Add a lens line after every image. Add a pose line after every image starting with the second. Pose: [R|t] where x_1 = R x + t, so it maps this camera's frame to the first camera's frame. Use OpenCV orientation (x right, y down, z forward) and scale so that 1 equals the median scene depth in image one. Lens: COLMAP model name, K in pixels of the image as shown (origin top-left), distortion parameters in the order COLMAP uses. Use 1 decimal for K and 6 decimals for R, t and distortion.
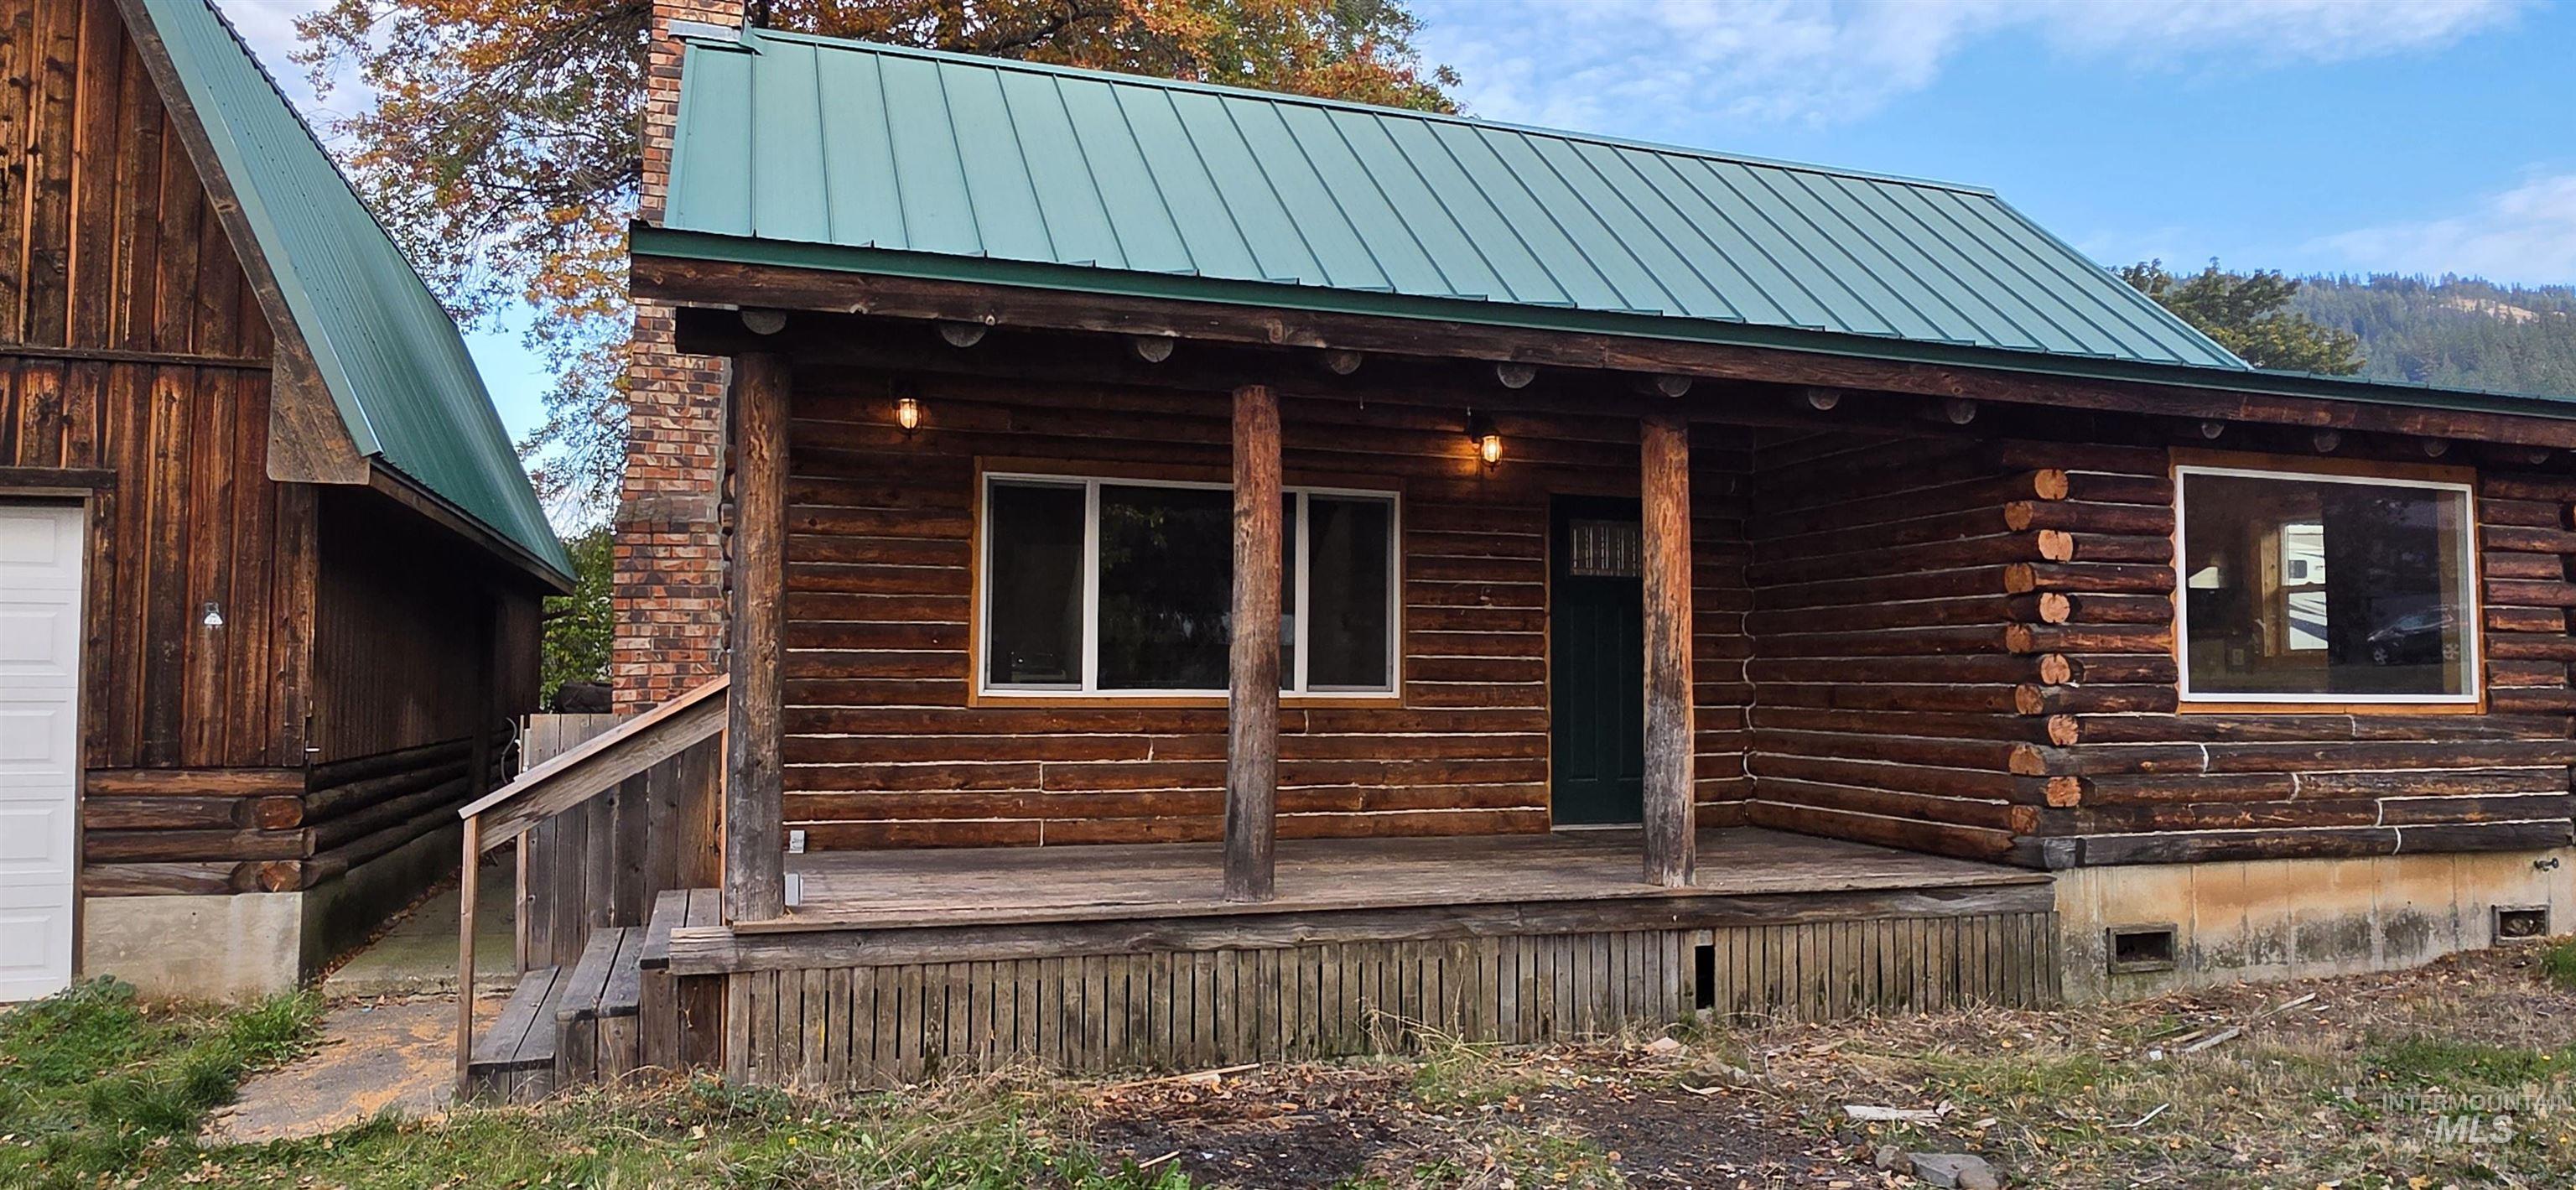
lens RADIAL K [[1647.8, 0, 1297.1], [0, 1647.8, 596.2], [0, 0, 1]] dist [-0.000789, -0.005552]
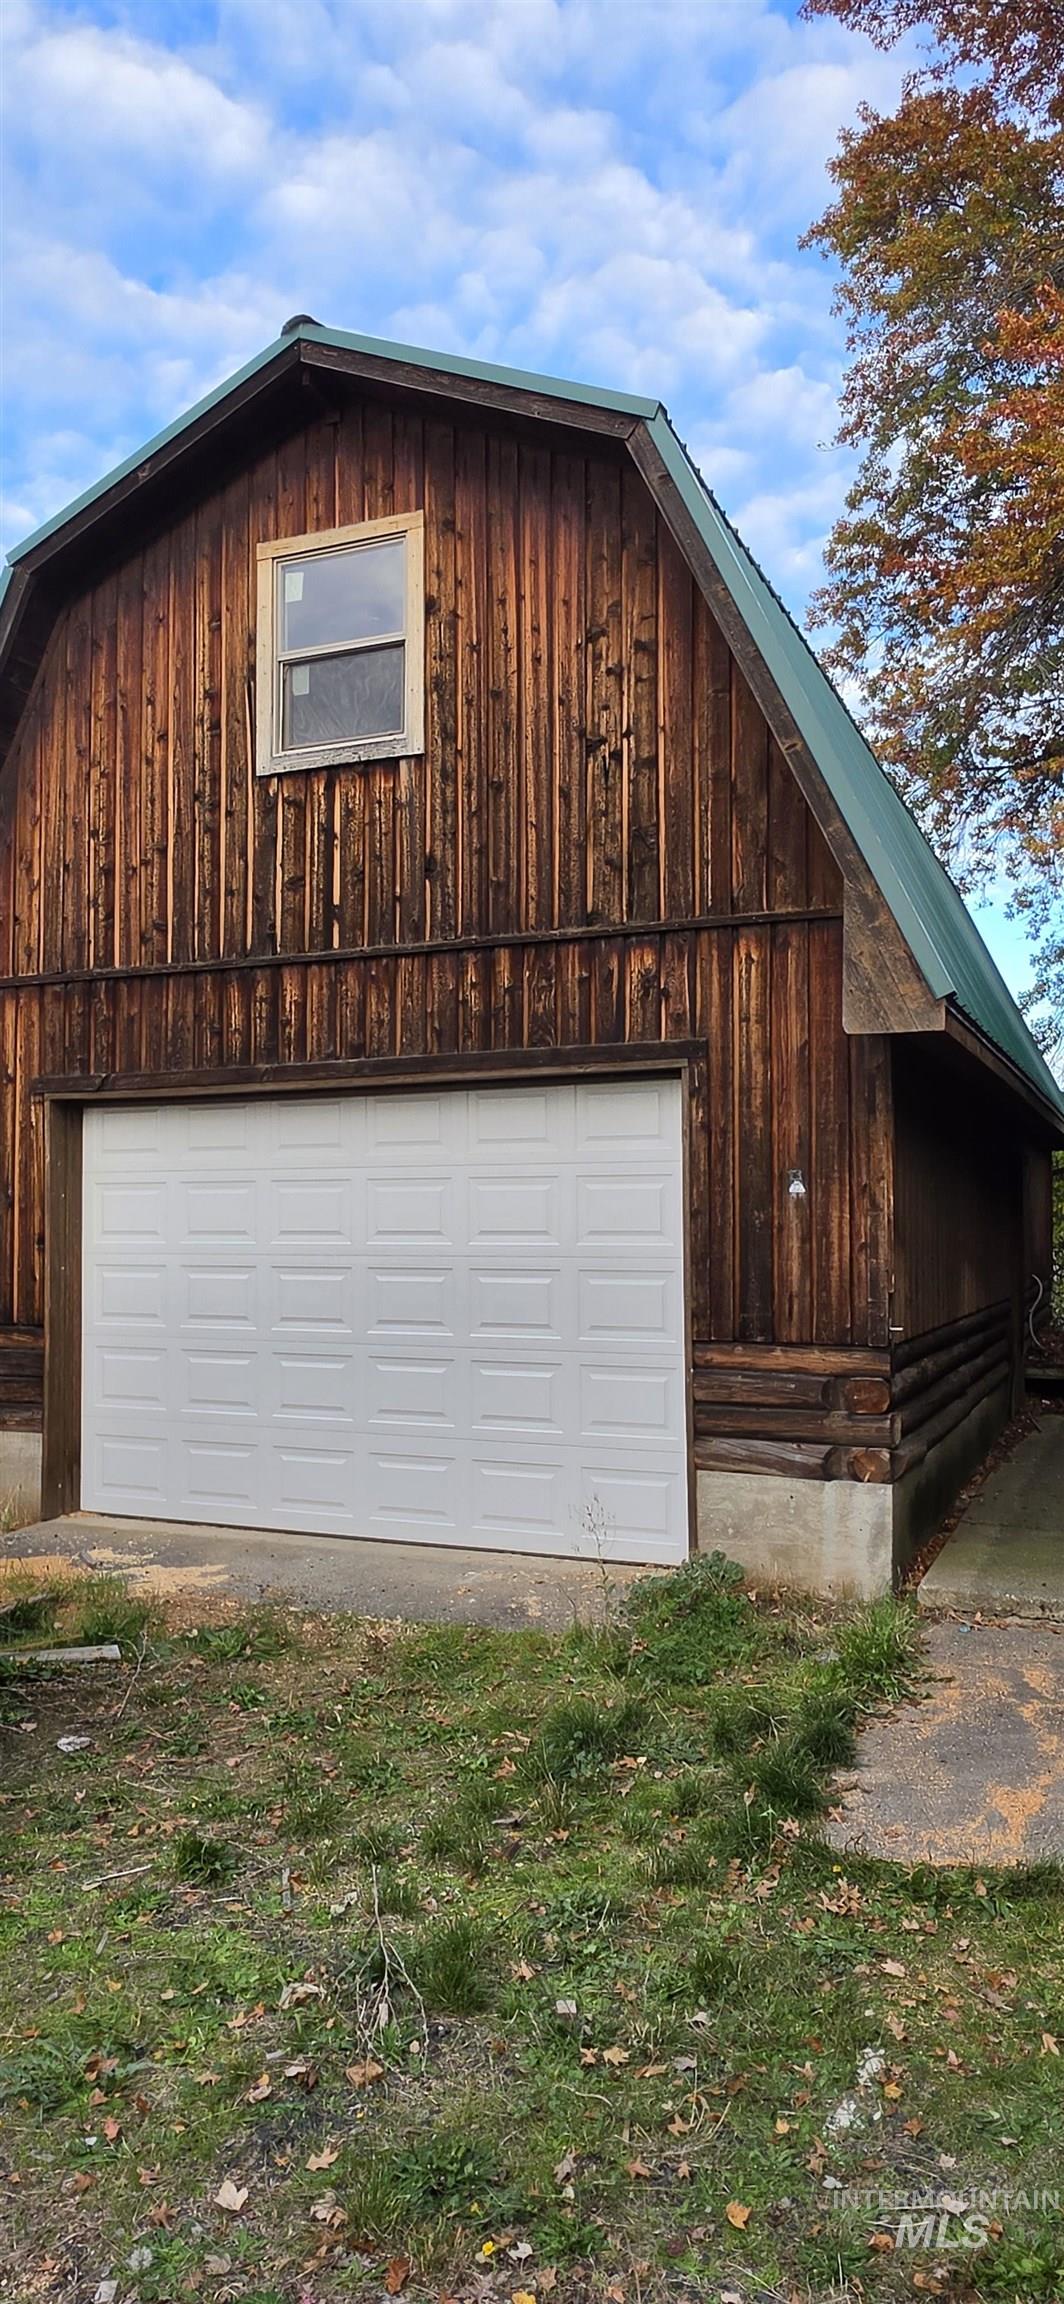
lens RADIAL K [[1473.7, 0, 543.1], [0, 1473.7, 1152.4], [0, 0, 1]] dist [-0.000789, -0.005552]
pose [[0.746448, -0.035515, -0.664496, -0.194329], [0.037856, 0.999224, -0.010880, -0.002255], [0.664367, -0.017034, 0.747213, 0.257403]]
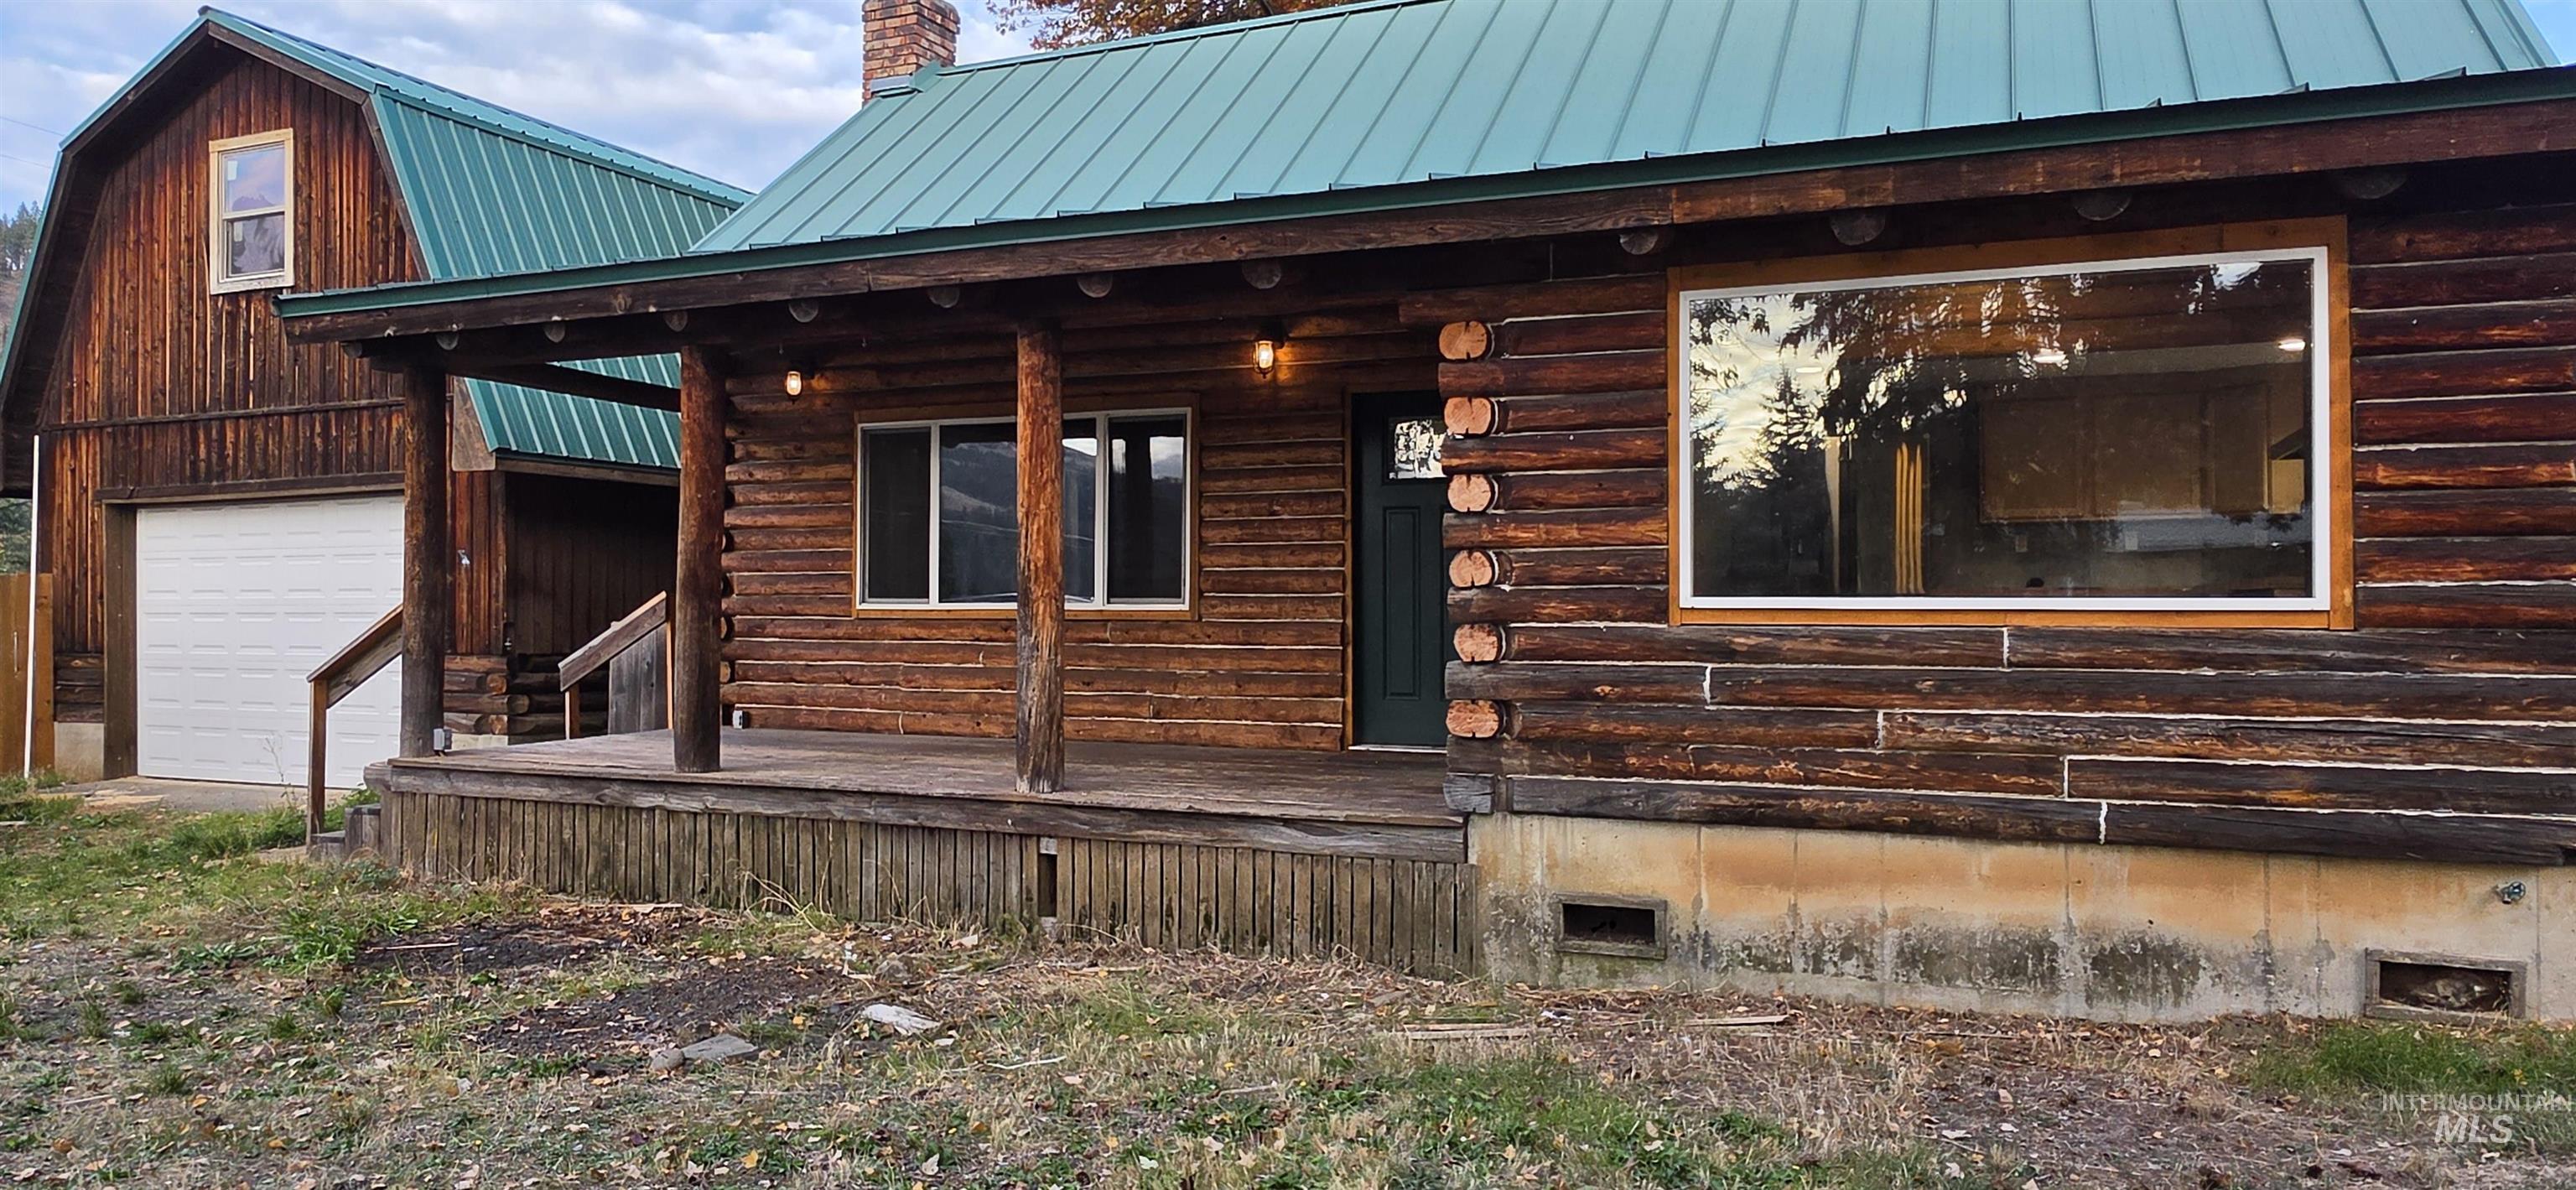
lens RADIAL K [[1647.8, 0, 1285.1], [0, 1647.8, 595.3], [0, 0, 1]] dist [-0.000789, -0.005552]
pose [[0.742984, -0.009405, -0.669243, 0.936651], [0.038404, 0.998853, 0.028598, 0.030710], [0.668206, -0.046949, 0.742493, 0.334583]]
